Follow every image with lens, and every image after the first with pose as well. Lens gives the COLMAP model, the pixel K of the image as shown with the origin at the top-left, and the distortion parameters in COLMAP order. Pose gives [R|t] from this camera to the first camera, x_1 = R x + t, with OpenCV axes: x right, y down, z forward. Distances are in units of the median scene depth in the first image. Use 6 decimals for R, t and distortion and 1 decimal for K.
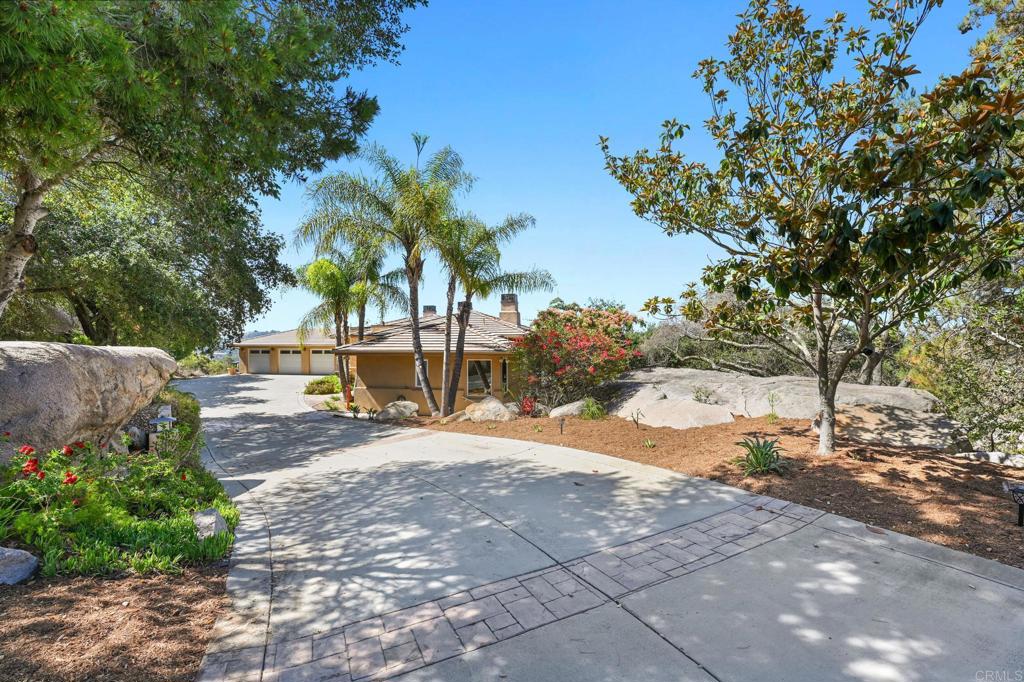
lens RADIAL K [[408.3, 0, 512.0], [0, 408.3, 341.0], [0, 0, 1]] dist [-0.022708, 0.000120]
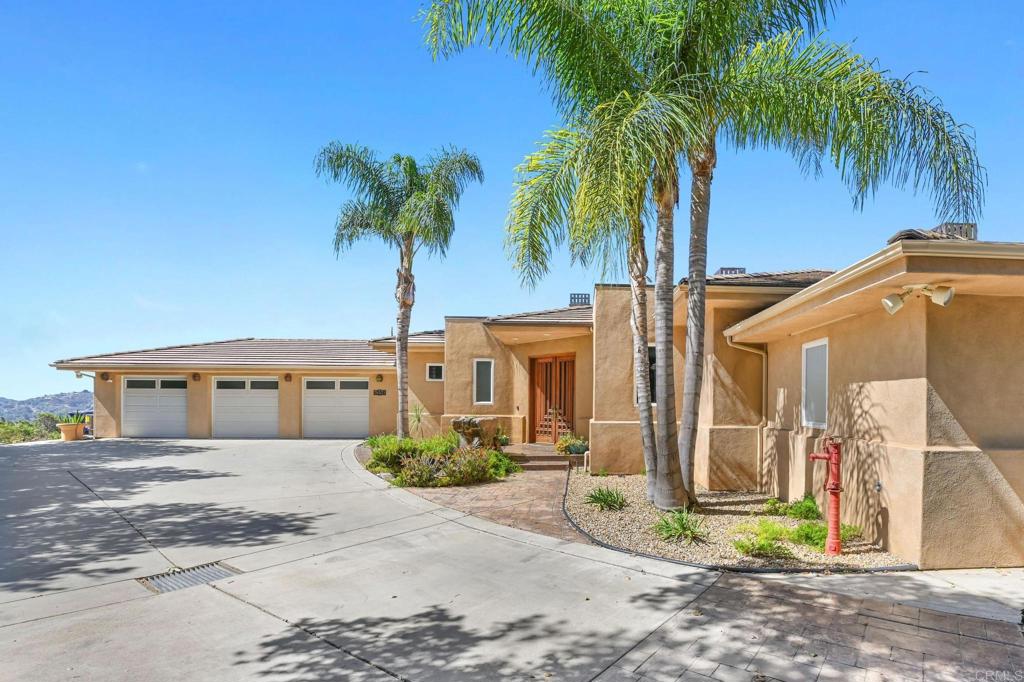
lens RADIAL K [[422.4, 0, 512.4], [0, 422.4, 416.9], [0, 0, 1]] dist [-0.020163, 0.000001]
pose [[0.963803, 0.009327, 0.266454, -0.473769], [-0.007669, 0.999944, -0.007263, 0.072956], [-0.266507, 0.004956, 0.963820, 0.609773]]
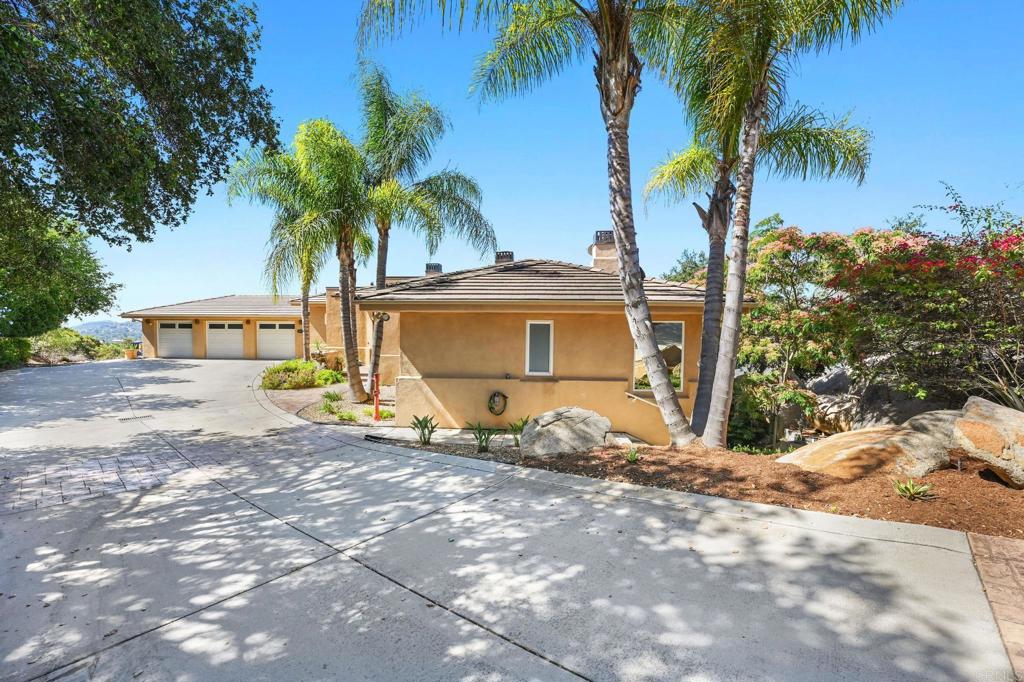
lens RADIAL K [[408.3, 0, 512.0], [0, 408.3, 341.0], [0, 0, 1]] dist [-0.022708, 0.000120]
pose [[0.988805, 0.007283, 0.149034, -0.203215], [-0.011146, 0.999623, 0.025106, 0.035233], [-0.148794, -0.026486, 0.988513, 0.305258]]
